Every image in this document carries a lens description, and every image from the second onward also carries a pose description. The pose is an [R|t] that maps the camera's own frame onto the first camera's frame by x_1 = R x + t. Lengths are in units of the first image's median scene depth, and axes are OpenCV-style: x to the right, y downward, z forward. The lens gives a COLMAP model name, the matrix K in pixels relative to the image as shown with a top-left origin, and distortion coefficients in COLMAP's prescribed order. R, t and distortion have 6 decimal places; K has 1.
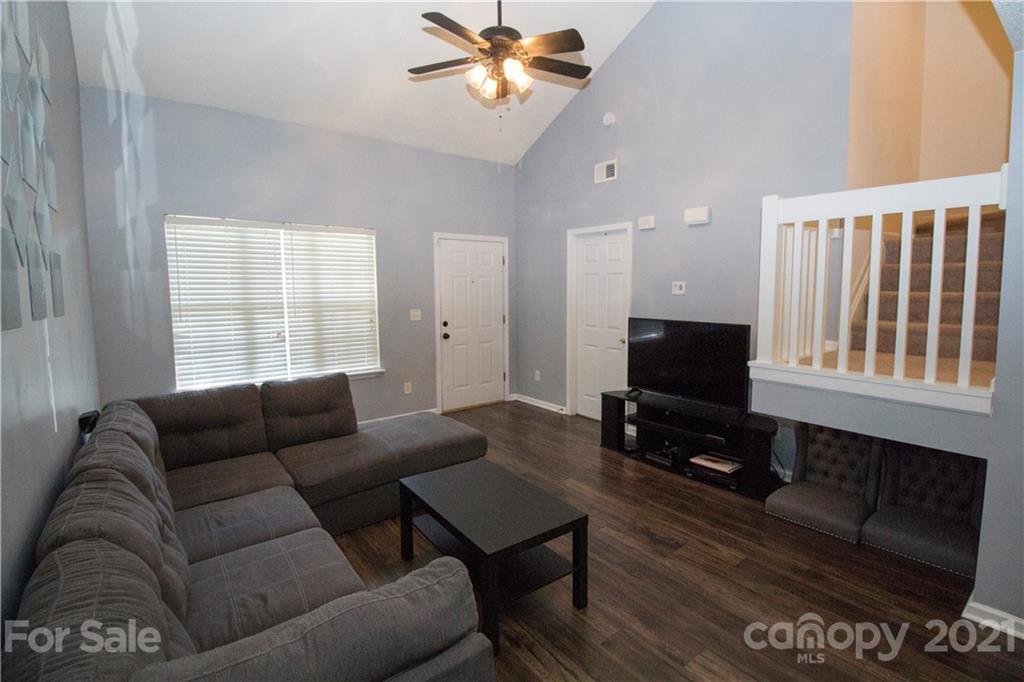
lens RADIAL K [[472.0, 0, 512.1], [0, 472.0, 323.0], [0, 0, 1]] dist [0.000197, 0.000007]
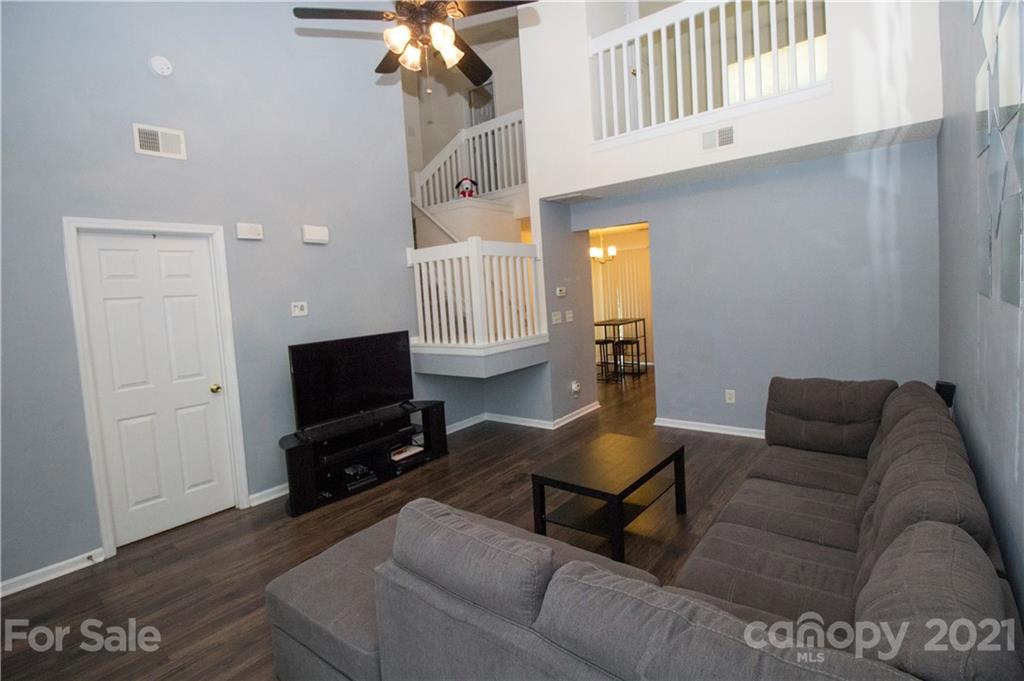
lens RADIAL K [[483.8, 0, 513.1], [0, 483.8, 319.4], [0, 0, 1]] dist [-0.000598, -0.000185]
pose [[-0.233385, -0.038301, 0.971630, -0.702119], [0.140940, 0.987340, 0.072774, -0.067635], [-0.962116, 0.153926, -0.225032, 0.867398]]
